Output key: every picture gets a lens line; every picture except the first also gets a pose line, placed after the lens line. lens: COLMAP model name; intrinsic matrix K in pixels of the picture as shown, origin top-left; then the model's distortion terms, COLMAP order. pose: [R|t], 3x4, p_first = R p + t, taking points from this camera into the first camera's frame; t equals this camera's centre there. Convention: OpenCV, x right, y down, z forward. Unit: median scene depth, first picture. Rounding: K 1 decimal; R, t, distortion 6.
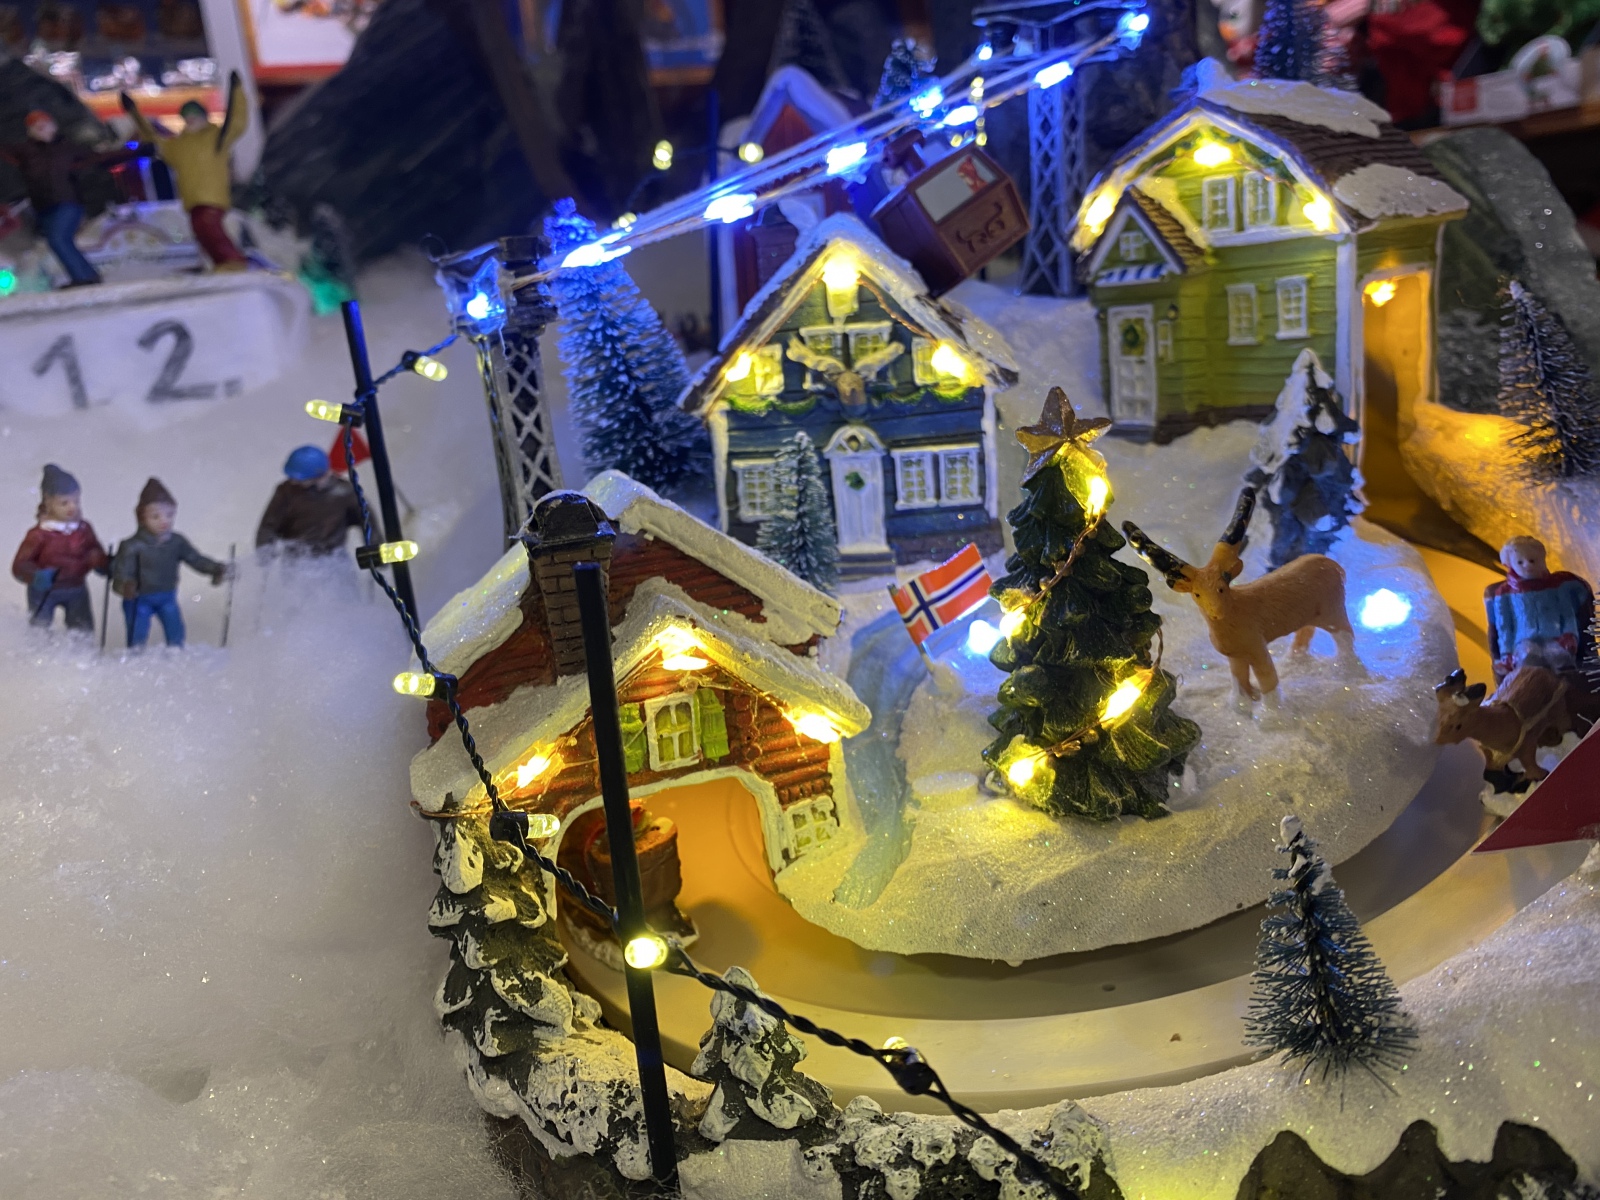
lens RADIAL K [[1215.4, 0, 790.2], [0, 1215.4, 603.7], [0, 0, 1]] dist [0.046394, -0.075833]
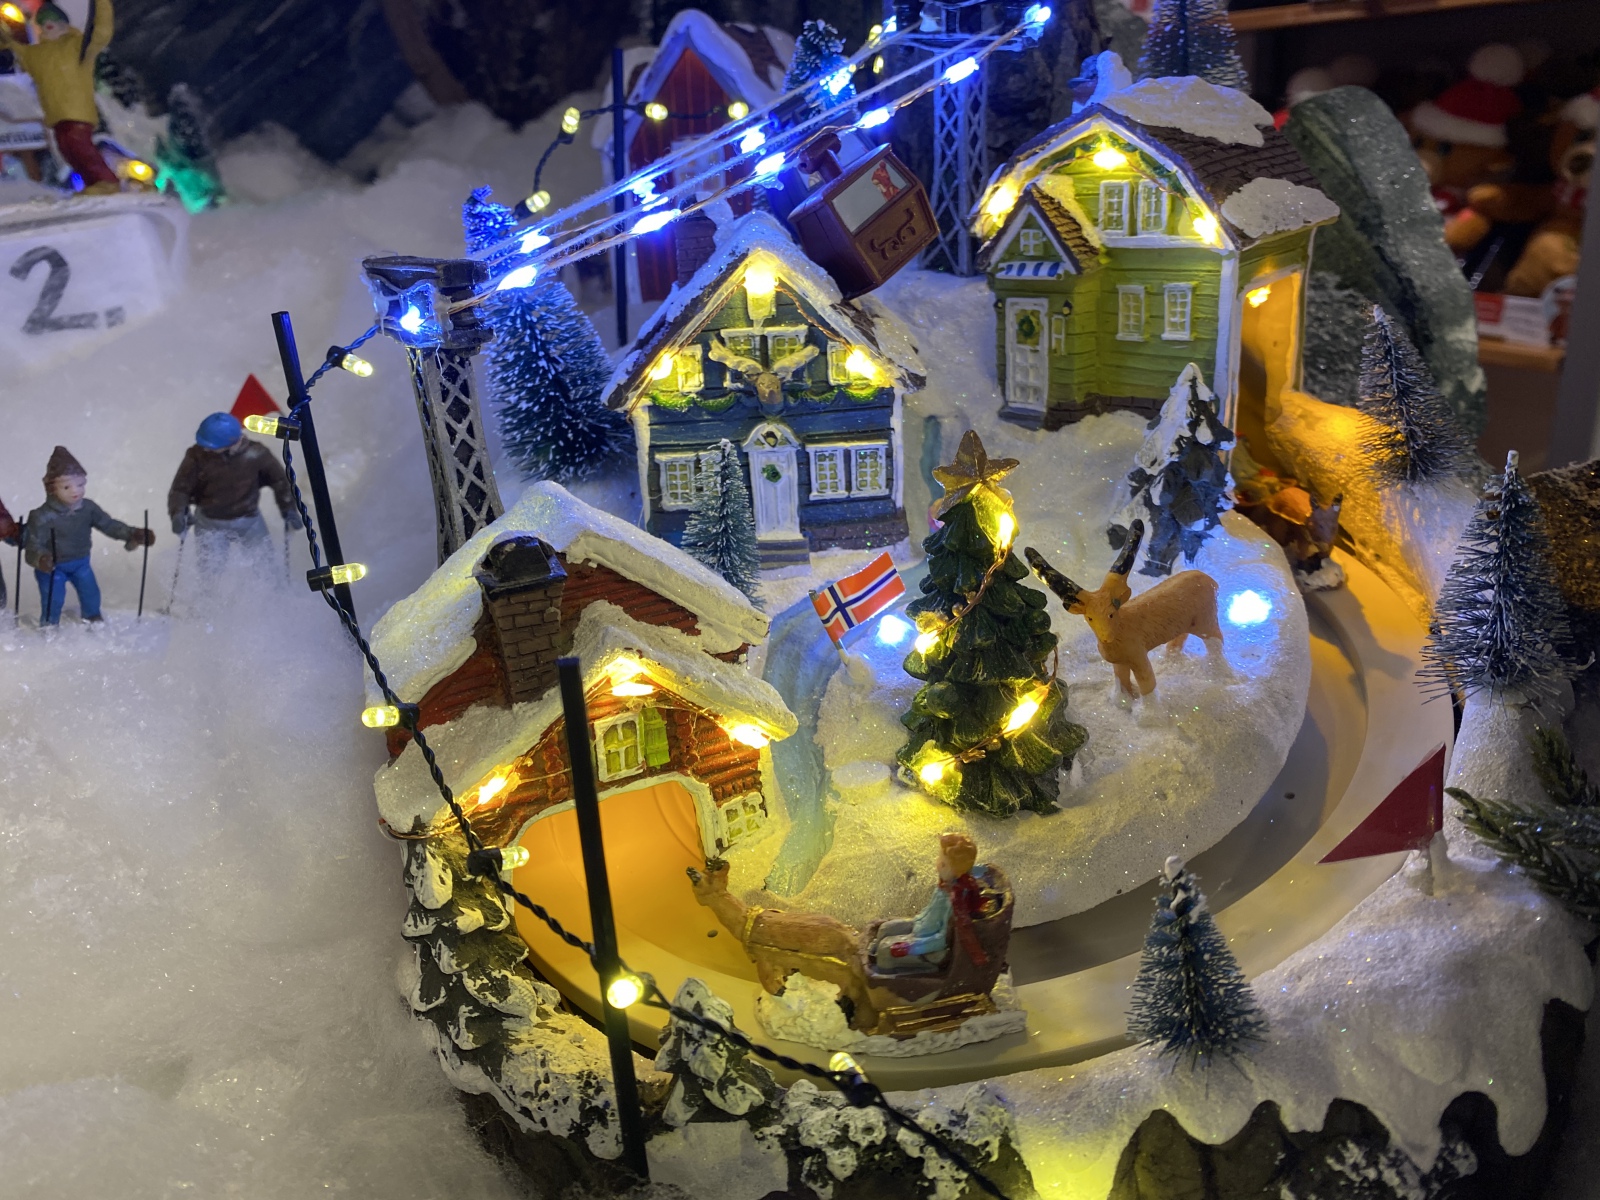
lens RADIAL K [[1215.4, 0, 757.9], [0, 1215.4, 583.1], [0, 0, 1]] dist [0.046394, -0.075833]
pose [[0.995988, -0.009401, 0.088991, -0.060623], [-0.001384, 0.992729, 0.120361, -0.152024], [-0.089475, -0.120001, 0.988734, -0.063334]]
